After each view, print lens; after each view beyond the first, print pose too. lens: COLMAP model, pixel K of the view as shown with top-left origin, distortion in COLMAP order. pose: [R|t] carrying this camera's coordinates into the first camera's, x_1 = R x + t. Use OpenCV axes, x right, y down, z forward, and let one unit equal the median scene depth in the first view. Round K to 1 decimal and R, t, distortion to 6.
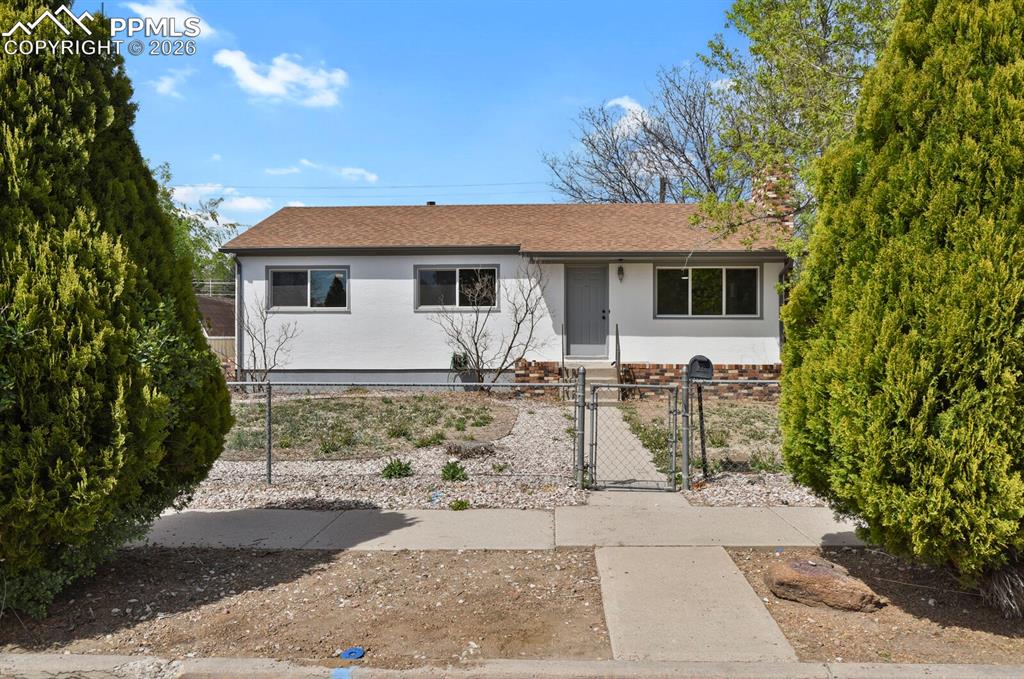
lens RADIAL K [[725.0, 0, 512.0], [0, 725.0, 339.5], [0, 0, 1]] dist [0.005695, 0.000585]
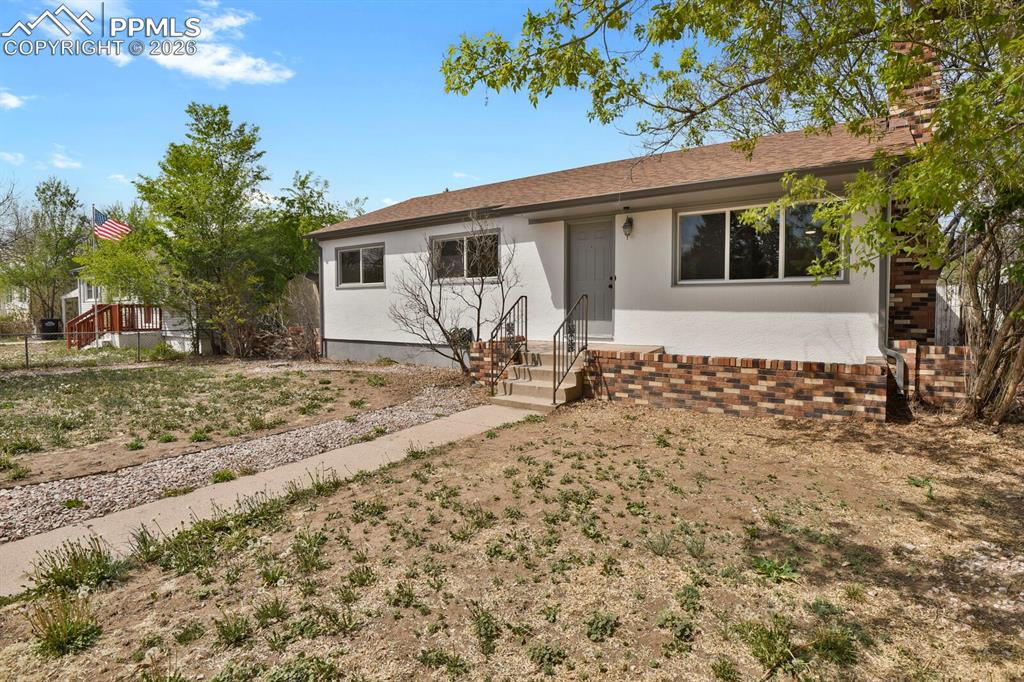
lens RADIAL K [[504.3, 0, 515.3], [0, 504.3, 325.9], [0, 0, 1]] dist [-0.030052, -0.000449]
pose [[0.851244, 0.017181, -0.524490, 0.326512], [0.002409, 0.999325, 0.036646, -0.008103], [0.524765, -0.032458, 0.850628, 0.499009]]
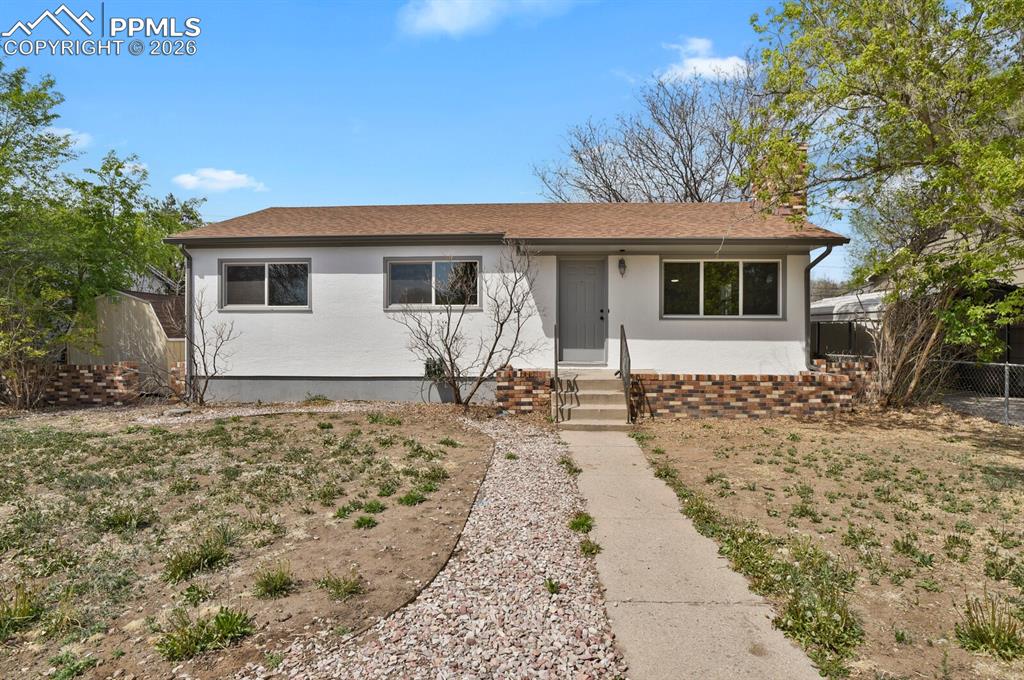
lens RADIAL K [[499.4, 0, 518.0], [0, 499.4, 341.3], [0, 0, 1]] dist [-0.026576, -0.001945]
pose [[0.999953, 0.002555, 0.009365, 0.021242], [-0.002574, 0.999995, 0.002021, -0.003482], [-0.009360, -0.002045, 0.999954, 0.411917]]
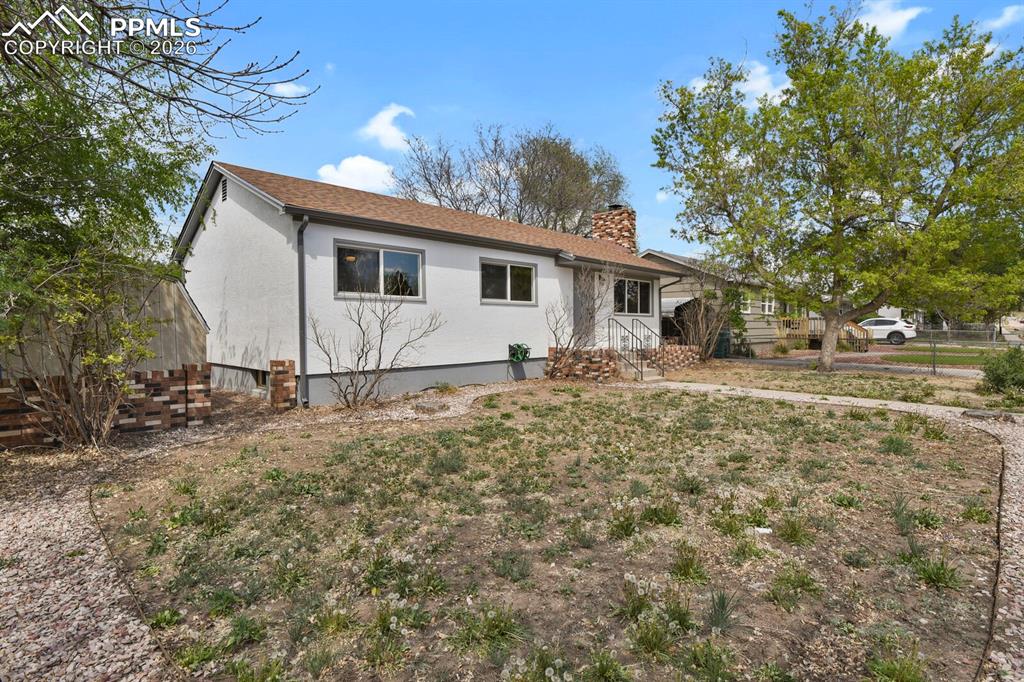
lens RADIAL K [[504.3, 0, 515.3], [0, 504.3, 325.9], [0, 0, 1]] dist [-0.030052, -0.000449]
pose [[0.650208, -0.000712, 0.759756, -0.644599], [0.002646, 0.999996, -0.001328, -0.007643], [-0.759752, 0.002873, 0.650207, 0.532040]]
